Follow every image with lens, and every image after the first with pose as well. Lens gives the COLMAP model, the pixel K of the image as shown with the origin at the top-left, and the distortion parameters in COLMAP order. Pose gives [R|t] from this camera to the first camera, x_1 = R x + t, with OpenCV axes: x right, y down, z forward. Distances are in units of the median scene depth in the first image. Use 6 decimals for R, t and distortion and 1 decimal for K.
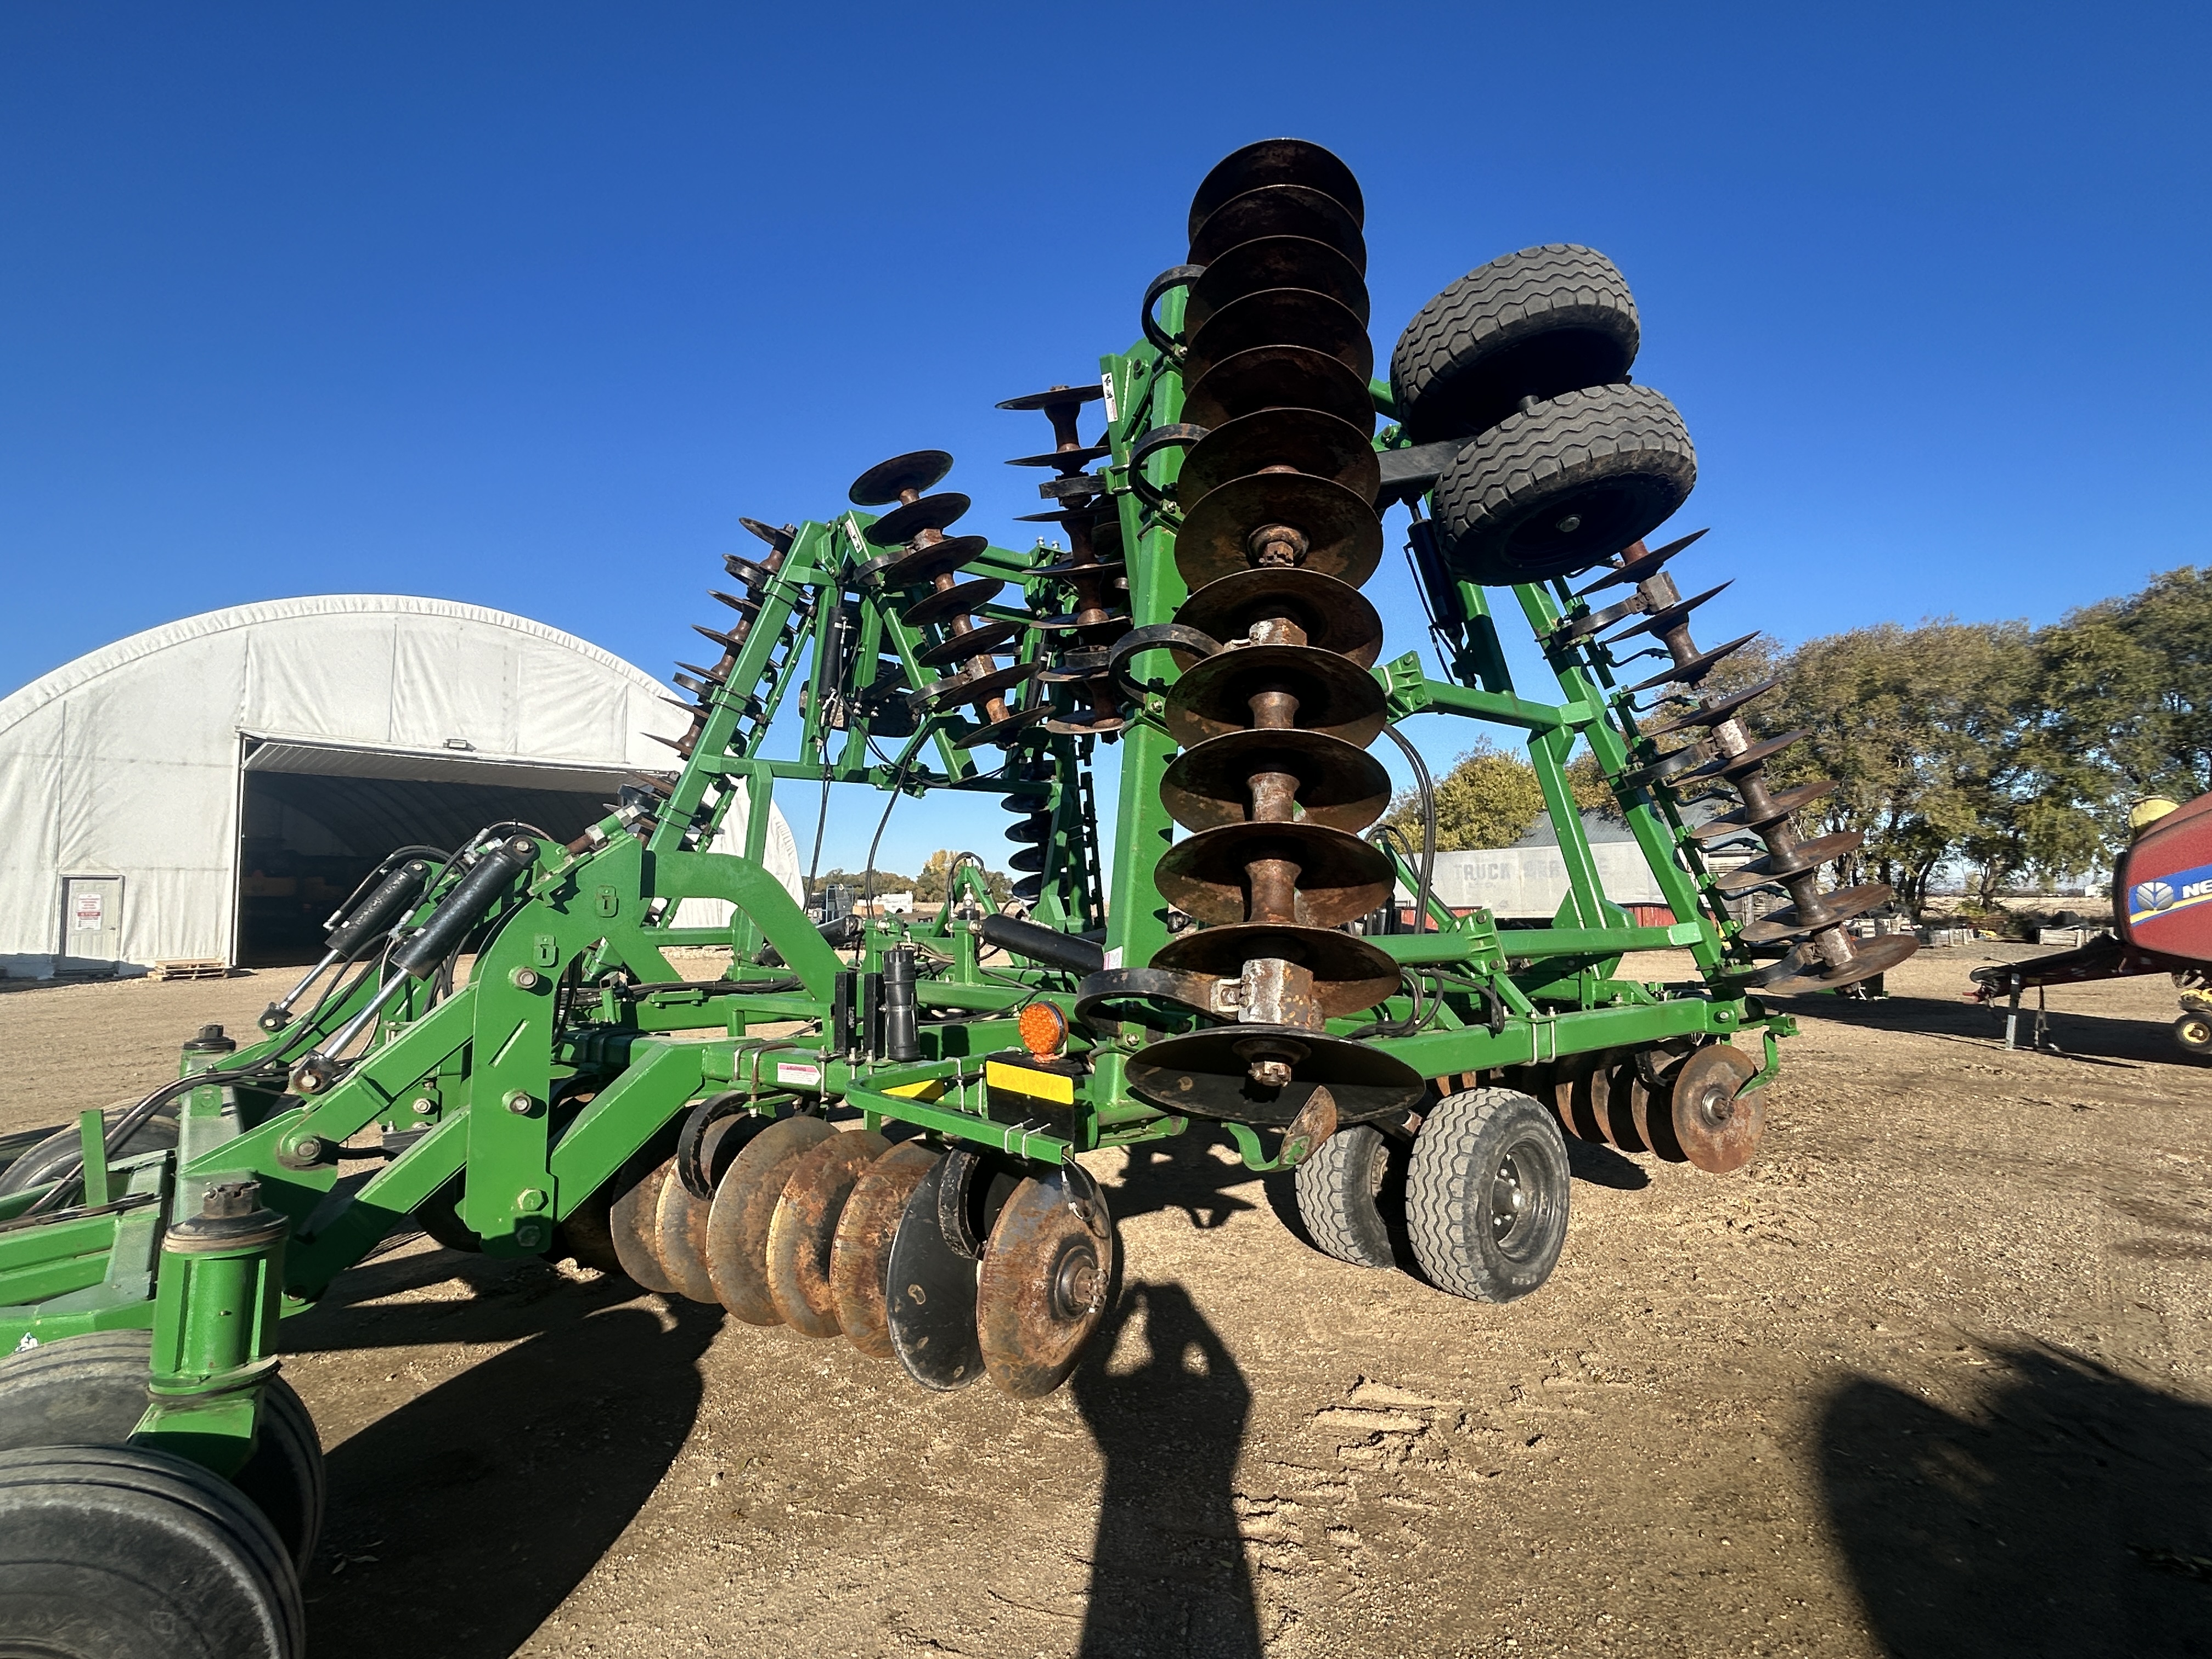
lens RADIAL K [[1110.2, 0, 1106.0], [0, 1110.2, 829.5], [0, 0, 1]] dist [-0.004792, 0.000922]
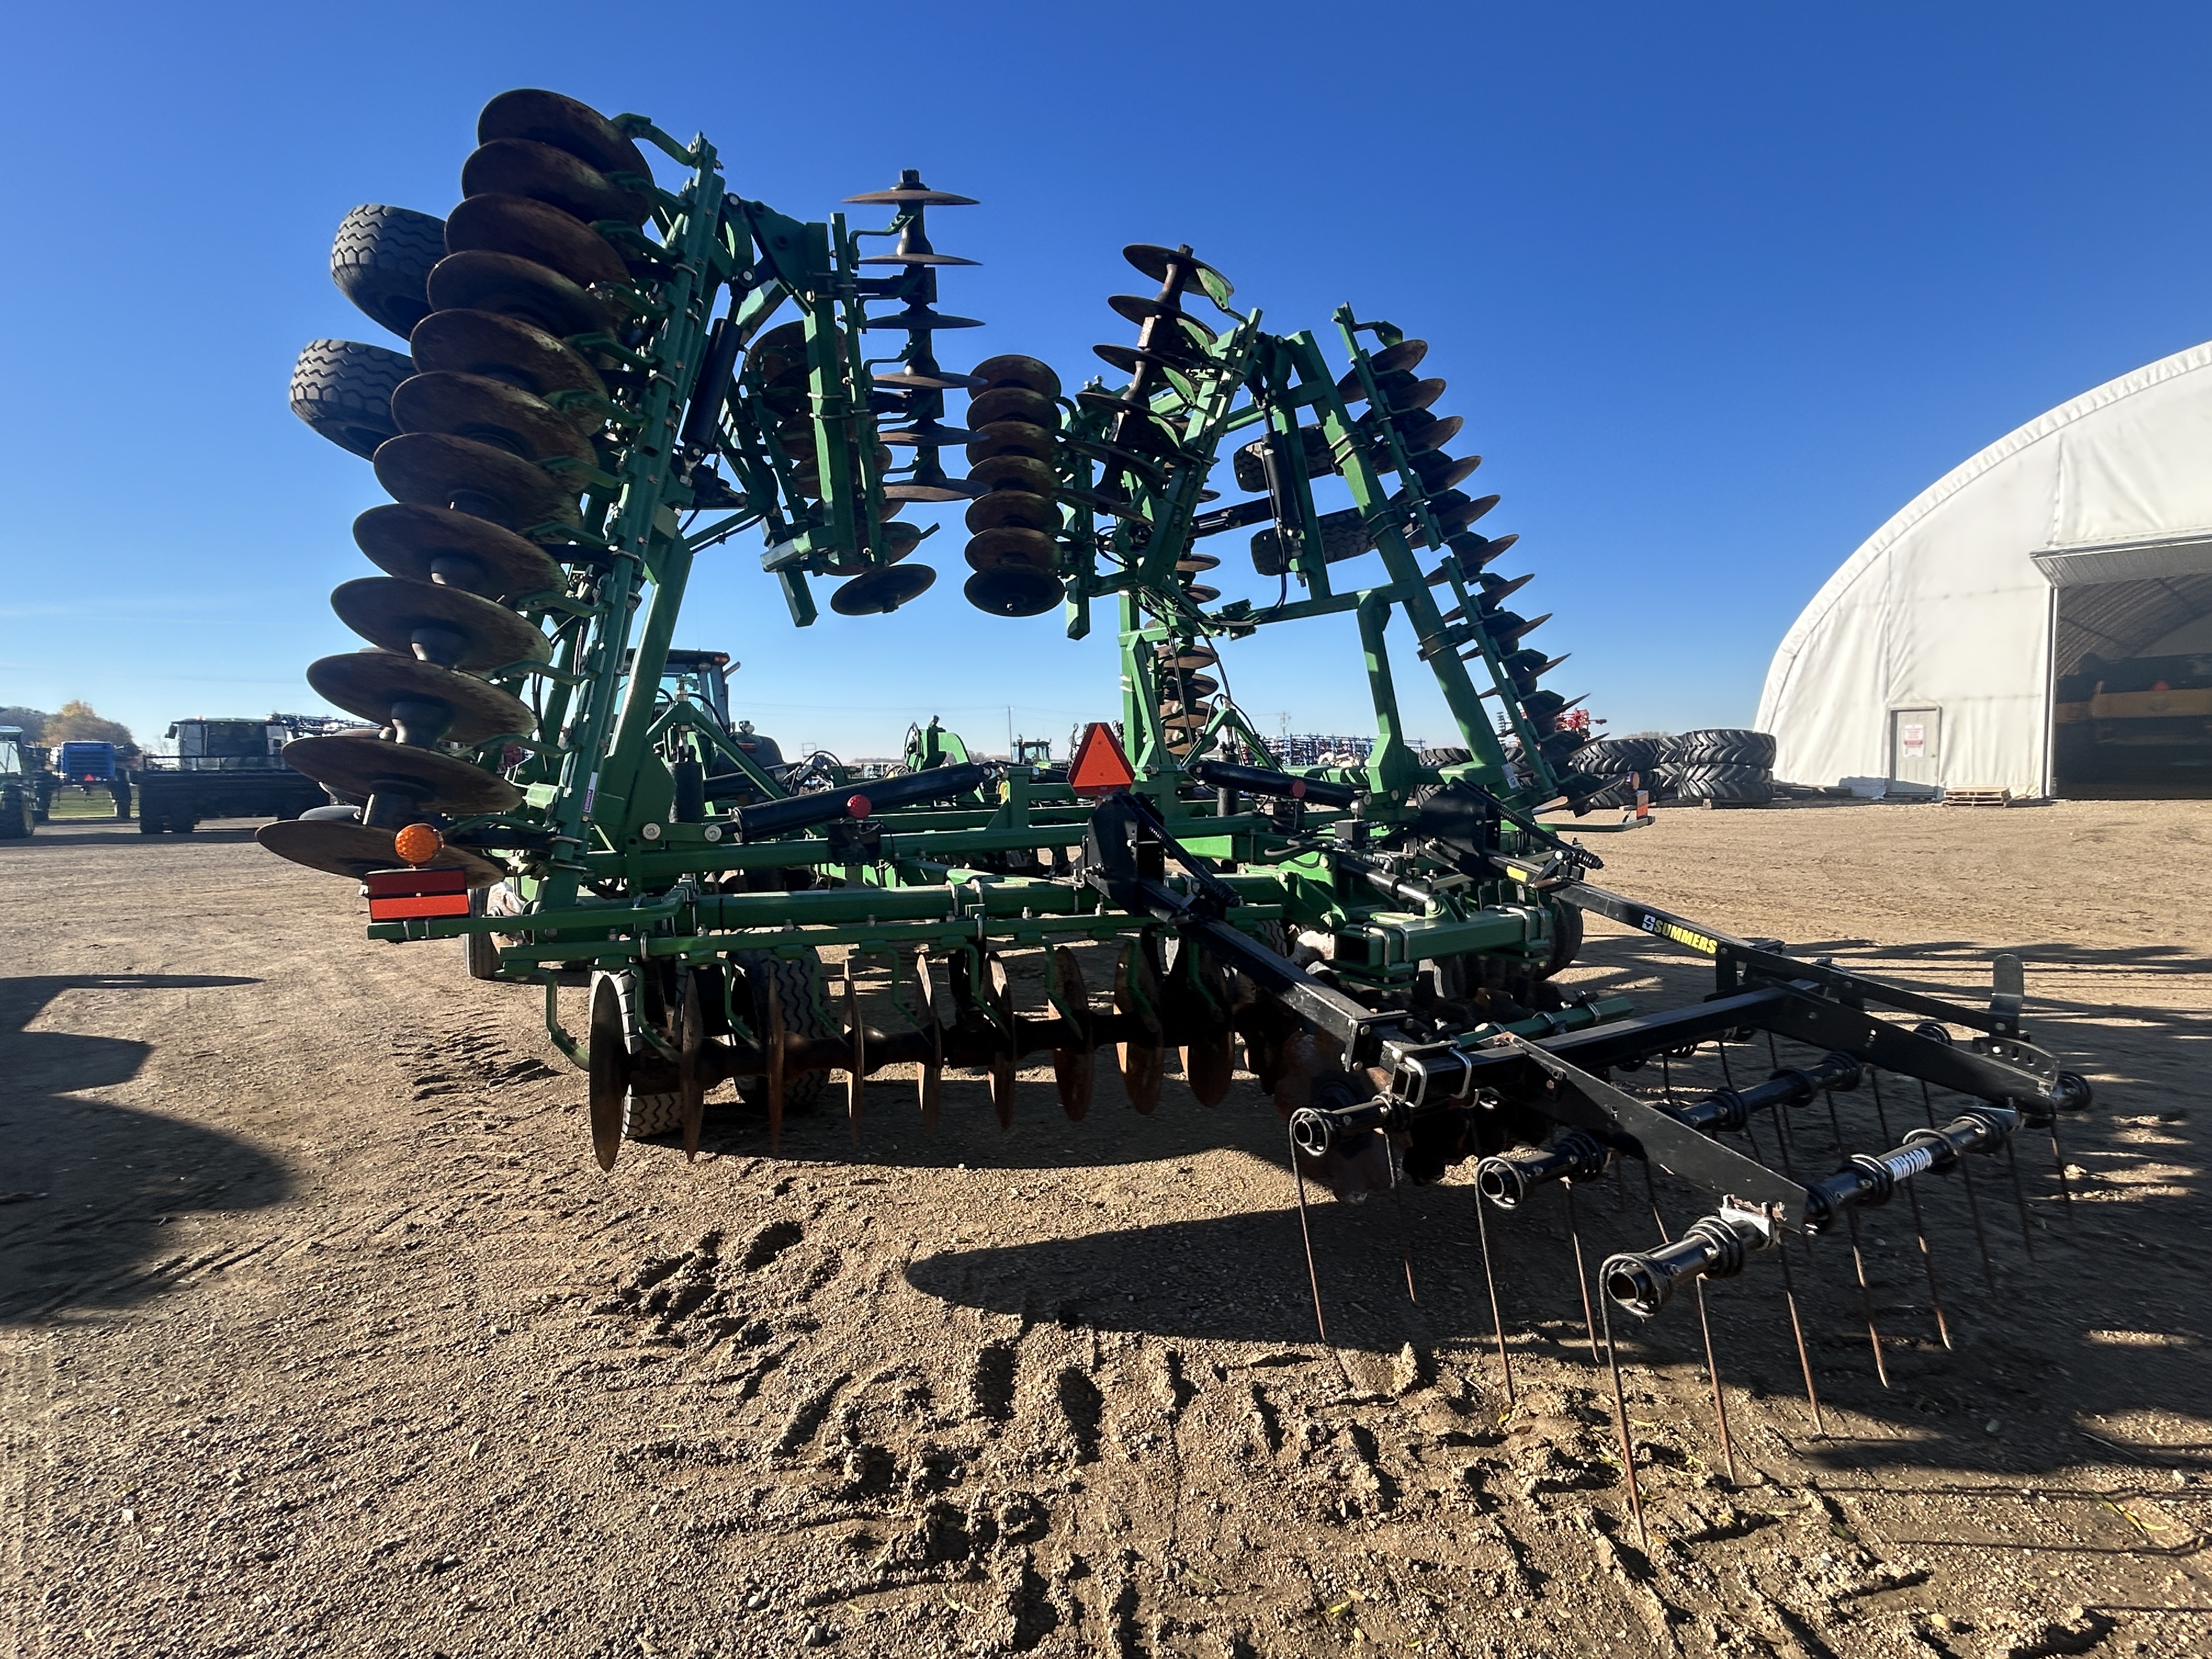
lens RADIAL K [[1099.8, 0, 1106.0], [0, 1099.8, 829.5], [0, 0, 1]] dist [-0.004381, 0.001199]
pose [[-0.085769, 0.082034, -0.992932, 0.208094], [0.090390, 0.993135, 0.074243, 0.006883], [0.992206, -0.083383, -0.092595, 0.249091]]
